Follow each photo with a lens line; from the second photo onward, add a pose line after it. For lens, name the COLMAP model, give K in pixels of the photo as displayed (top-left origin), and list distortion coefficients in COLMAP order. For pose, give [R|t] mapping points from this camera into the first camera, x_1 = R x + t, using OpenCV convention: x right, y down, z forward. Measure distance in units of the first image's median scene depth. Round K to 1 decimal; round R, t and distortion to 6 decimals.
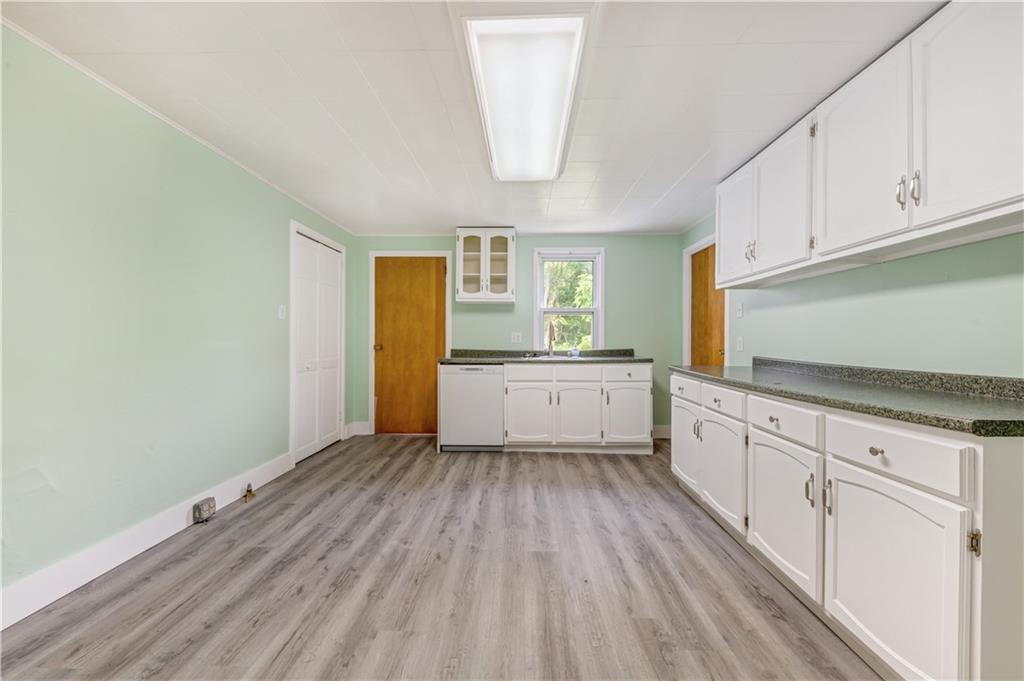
lens RADIAL K [[359.2, 0, 512.0], [0, 359.2, 340.5], [0, 0, 1]] dist [0.007082, -0.004760]
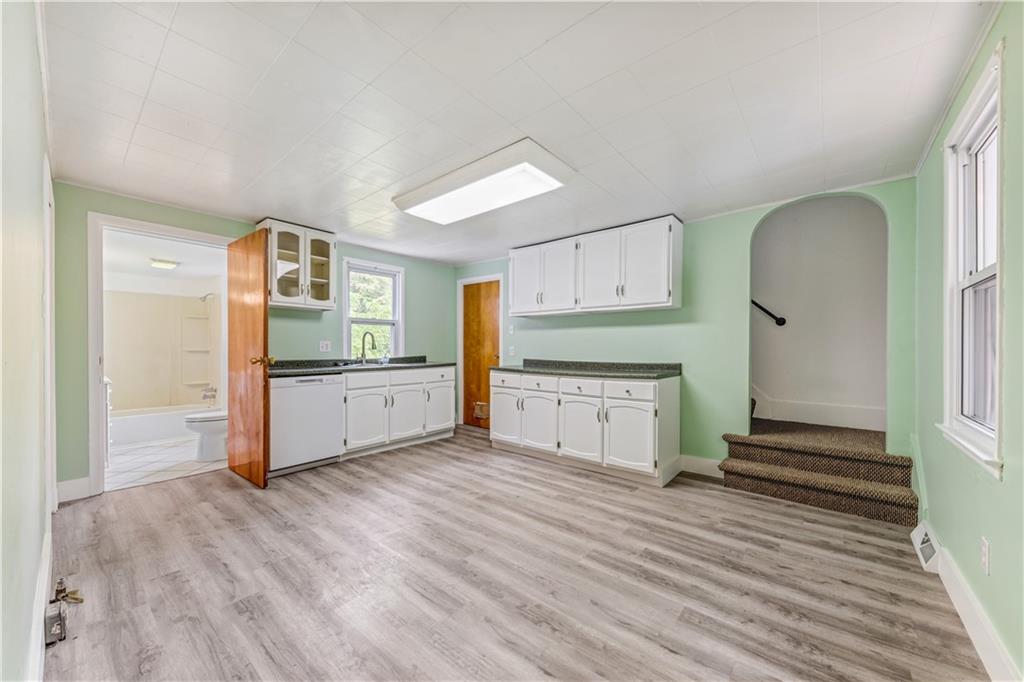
lens RADIAL K [[374.8, 0, 514.8], [0, 374.8, 351.7], [0, 0, 1]] dist [-0.000457, -0.000141]
pose [[0.617974, -0.010549, 0.786127, -0.576768], [0.000785, 0.999918, 0.012801, -0.007887], [-0.786198, -0.007294, 0.617932, -0.021020]]
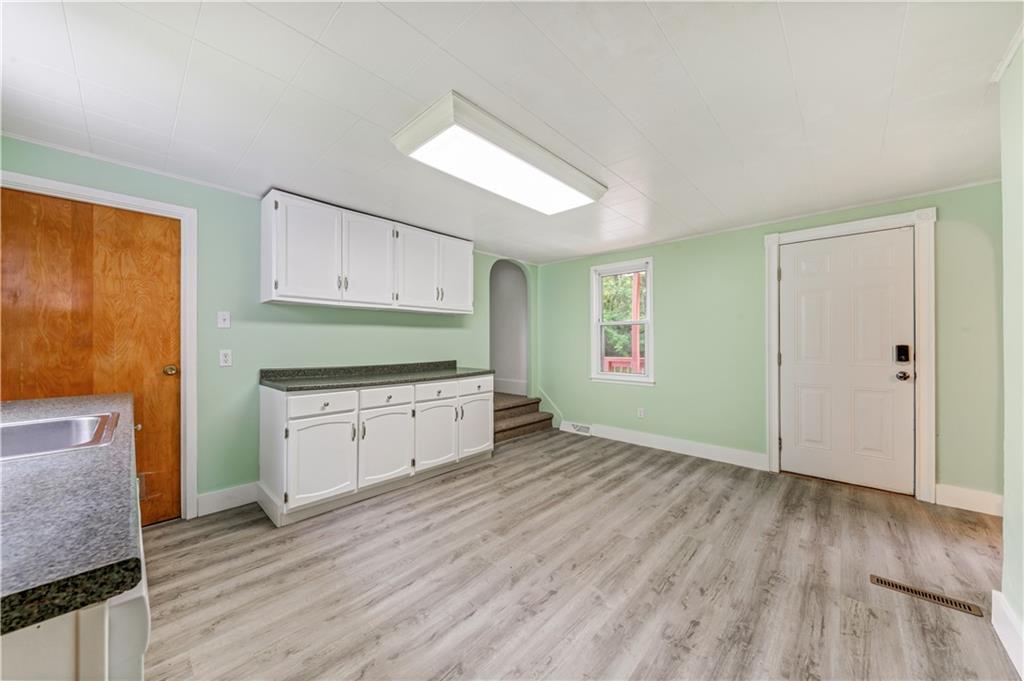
lens RADIAL K [[359.2, 0, 512.0], [0, 359.2, 340.5], [0, 0, 1]] dist [0.007082, -0.004760]
pose [[-0.753002, -0.002687, 0.658013, -0.422616], [-0.001946, 0.999996, 0.001857, -0.032188], [-0.658016, 0.000118, -0.753004, 1.068248]]
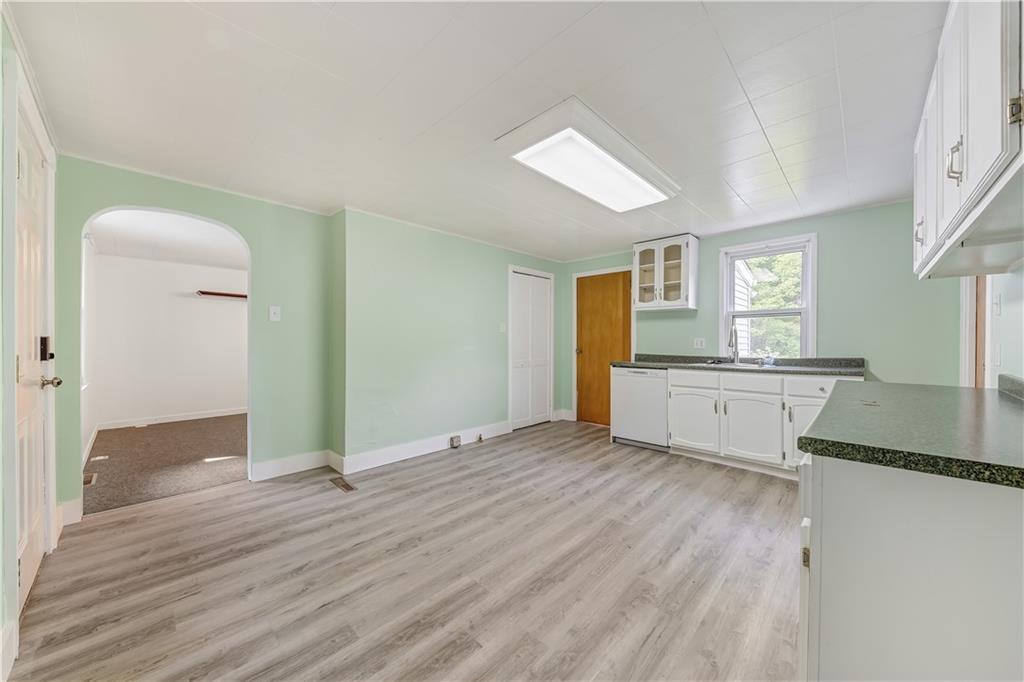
lens RADIAL K [[361.1, 0, 512.0], [0, 361.1, 341.0], [0, 0, 1]] dist [0.001051, -0.000023]
pose [[0.739448, -0.002927, -0.673207, 0.371835], [0.000357, 0.999992, -0.003956, -0.012921], [0.673213, 0.002685, 0.739444, -0.088915]]
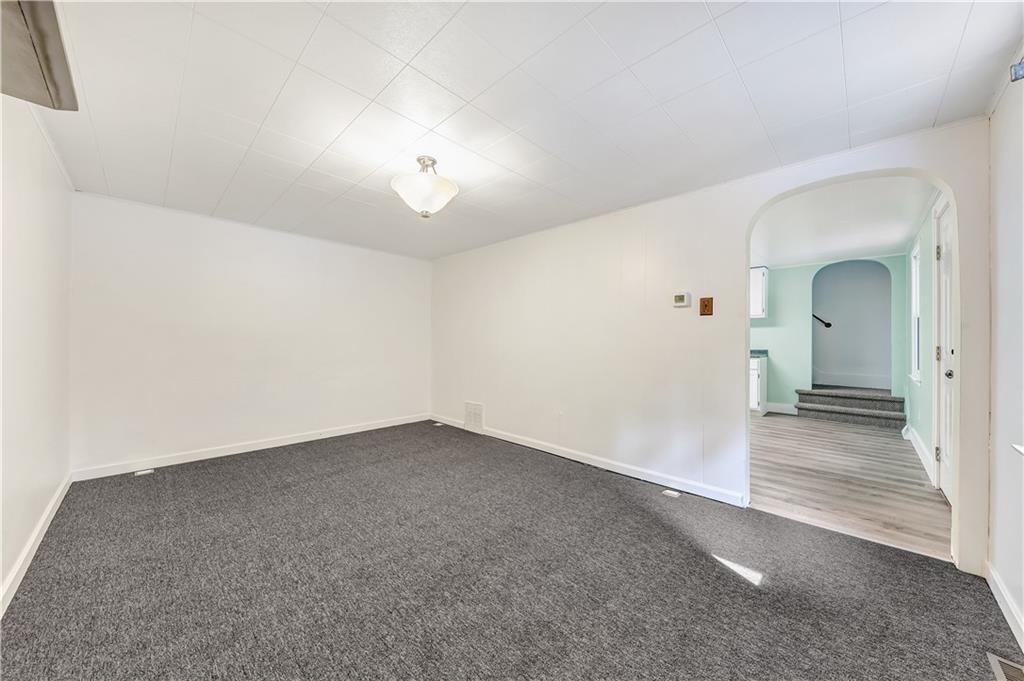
lens RADIAL K [[359.2, 0, 512.0], [0, 359.2, 340.5], [0, 0, 1]] dist [0.007082, -0.004760]
pose [[0.675483, -0.002417, 0.737371, -1.597834], [0.004333, 0.999990, -0.000691, -0.010357], [-0.737363, 0.003662, 0.675487, -0.004395]]
